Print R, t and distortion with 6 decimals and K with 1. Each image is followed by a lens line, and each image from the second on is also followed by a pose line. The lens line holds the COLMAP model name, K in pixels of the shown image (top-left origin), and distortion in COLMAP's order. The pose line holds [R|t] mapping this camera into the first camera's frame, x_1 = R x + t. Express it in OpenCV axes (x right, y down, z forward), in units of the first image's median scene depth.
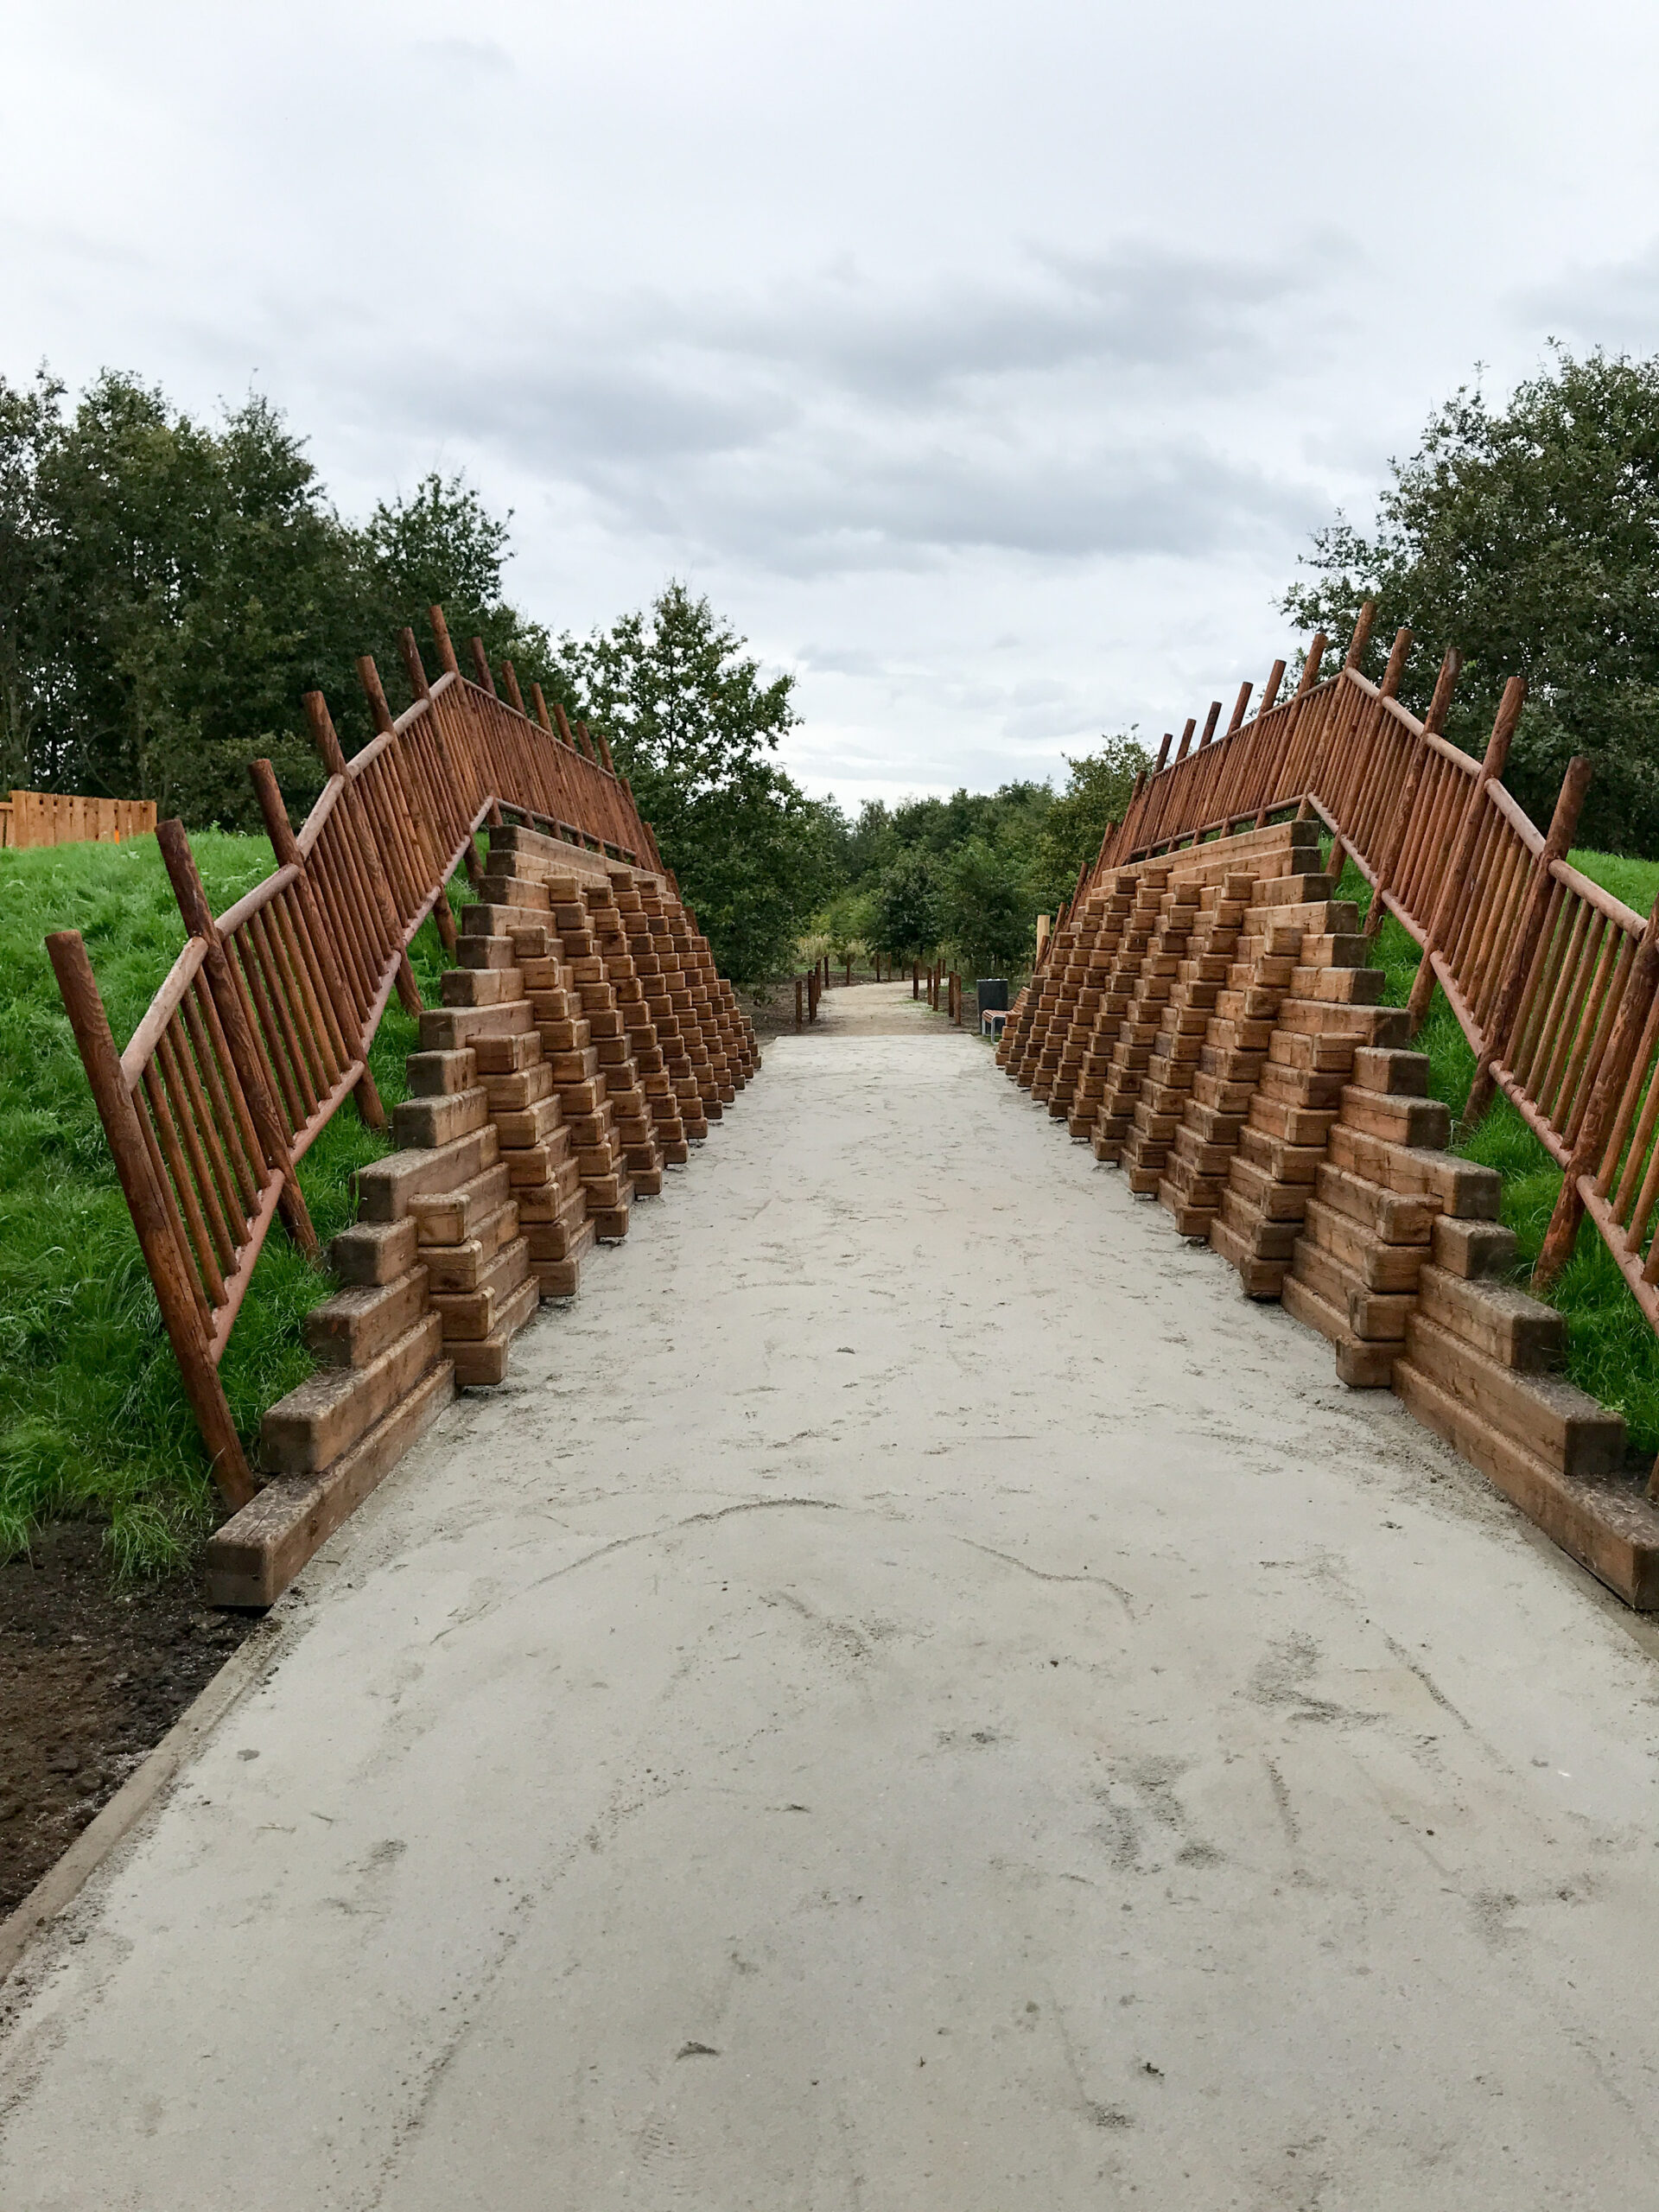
lens RADIAL K [[1748.8, 0, 829.5], [0, 1748.8, 1106.0], [0, 0, 1]] dist [-0.028277, -0.002237]
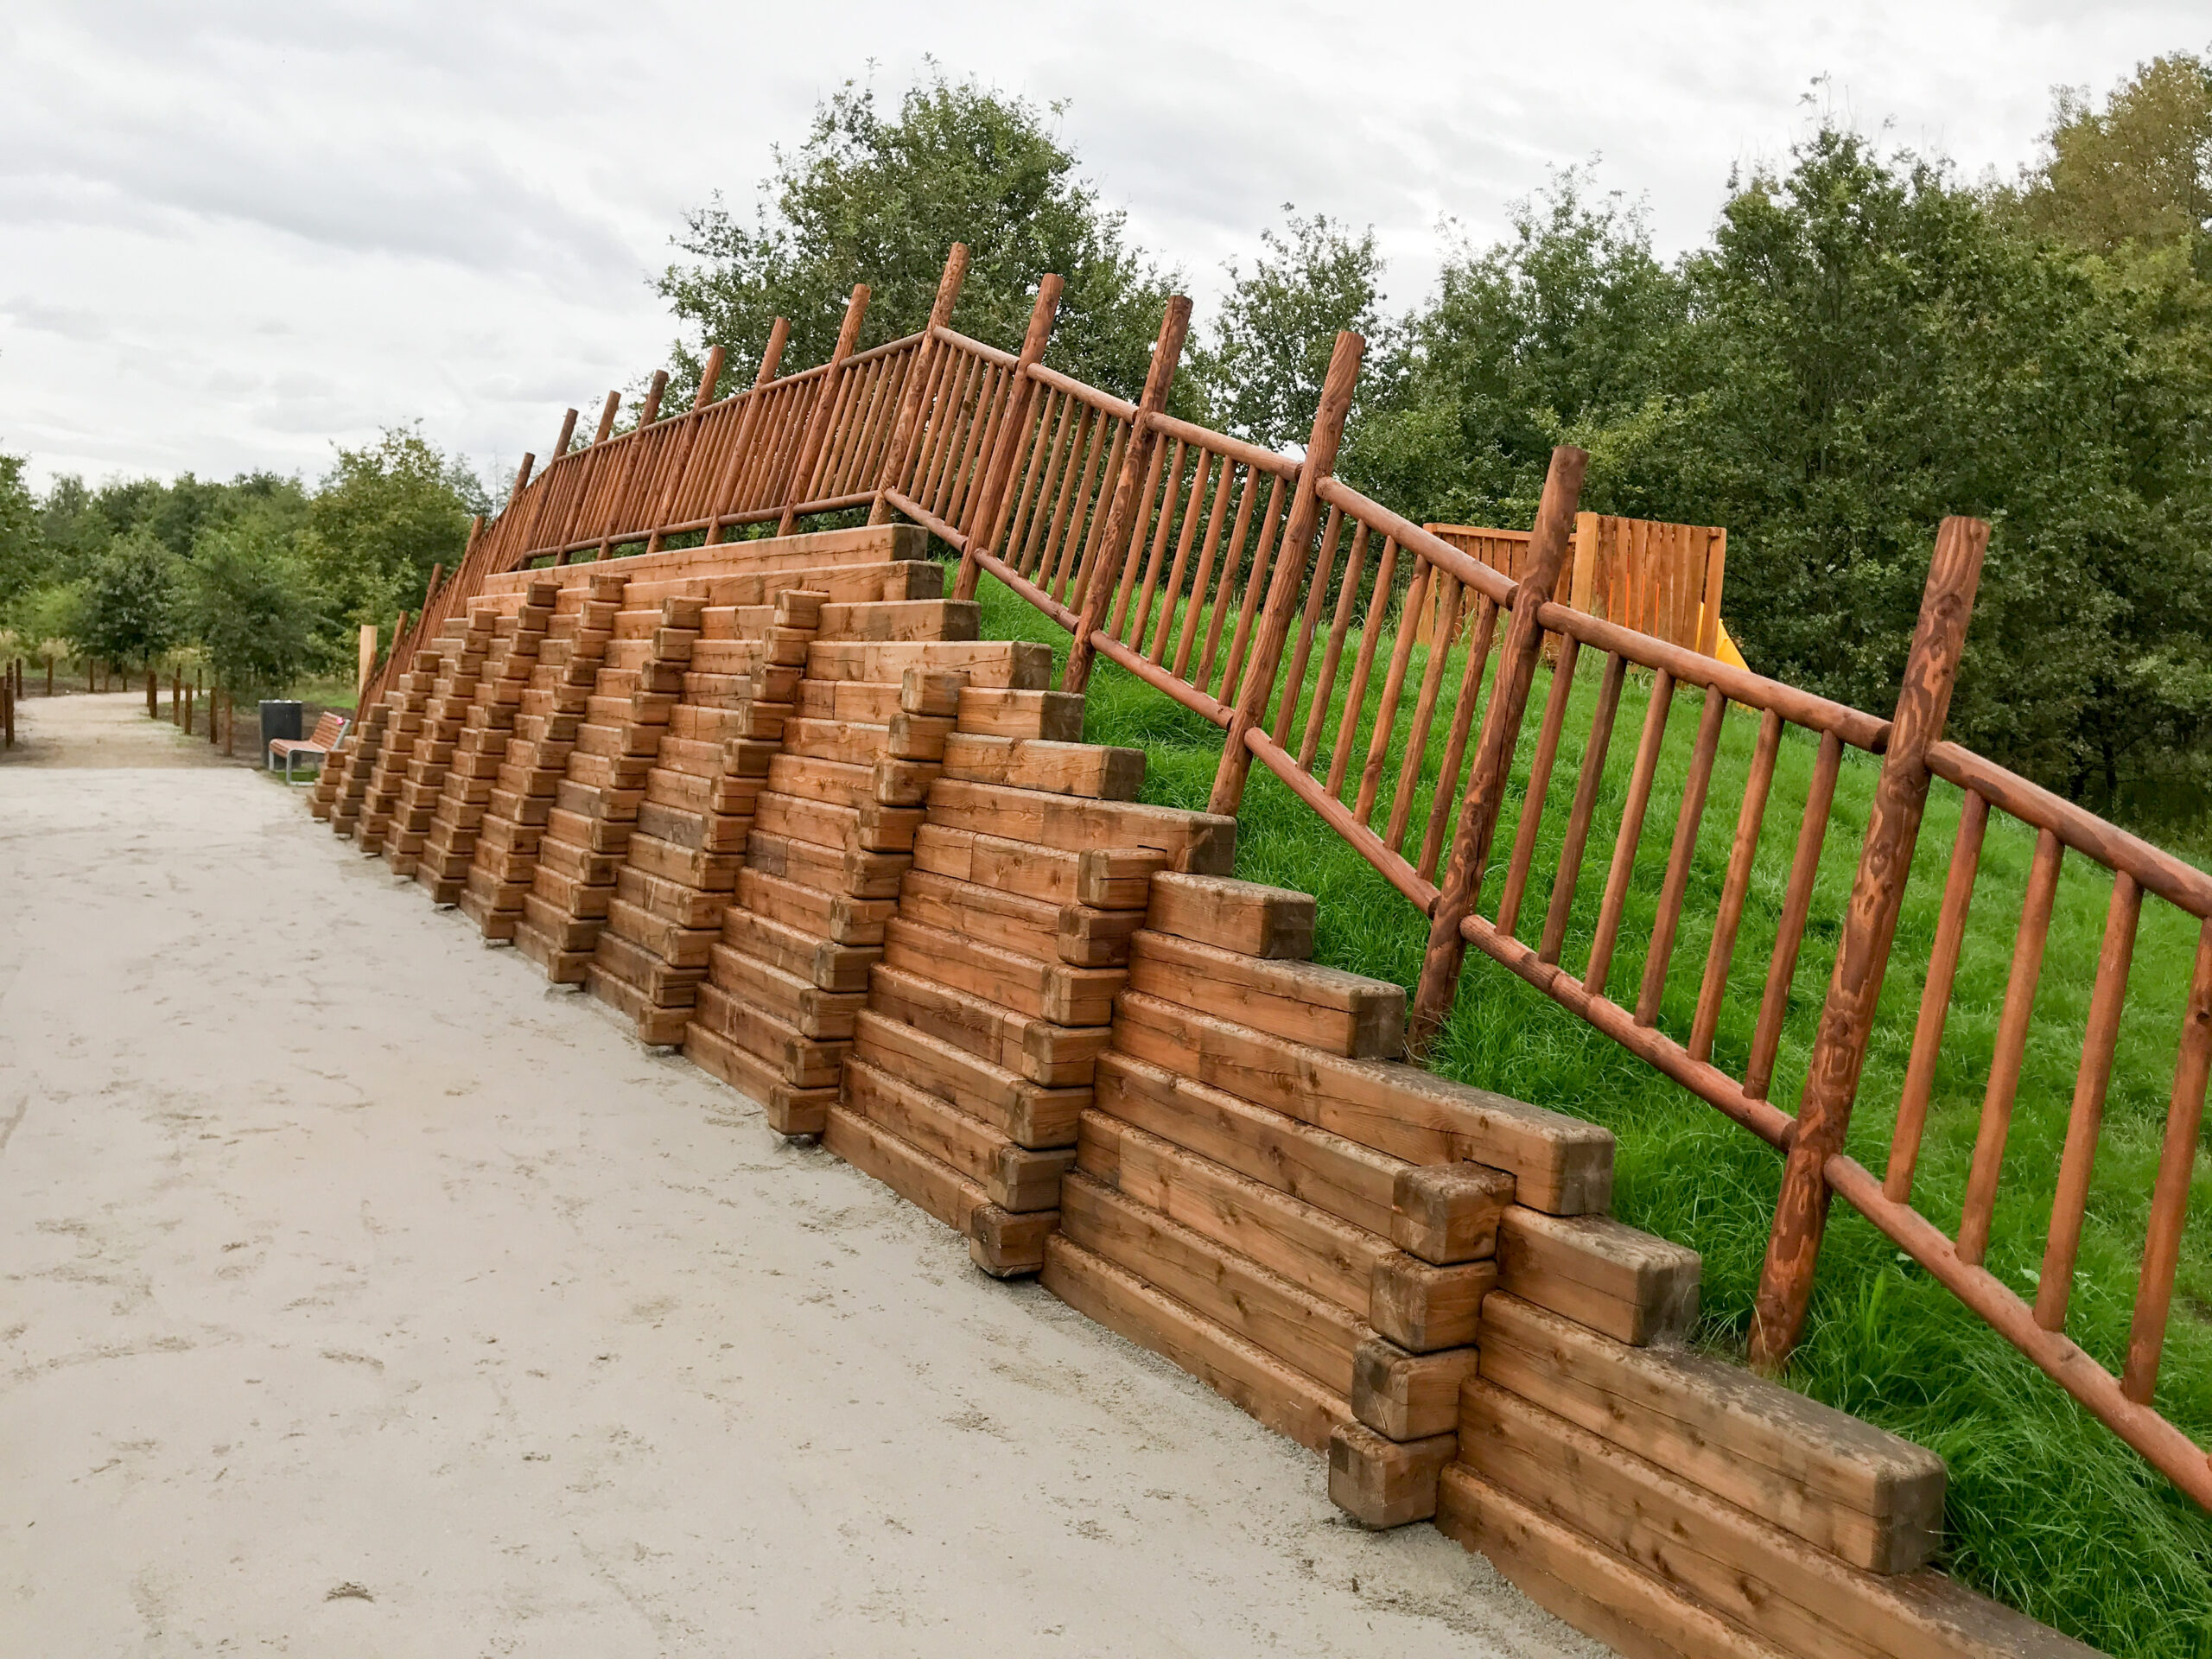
lens RADIAL K [[1765.9, 0, 1106.0], [0, 1765.9, 829.5], [0, 0, 1]] dist [0.058801, -0.092063]
pose [[0.851860, 0.001195, 0.523769, -0.038973], [0.000299, 0.999996, -0.002767, -0.033033], [-0.523770, 0.002514, 0.851856, 0.312119]]
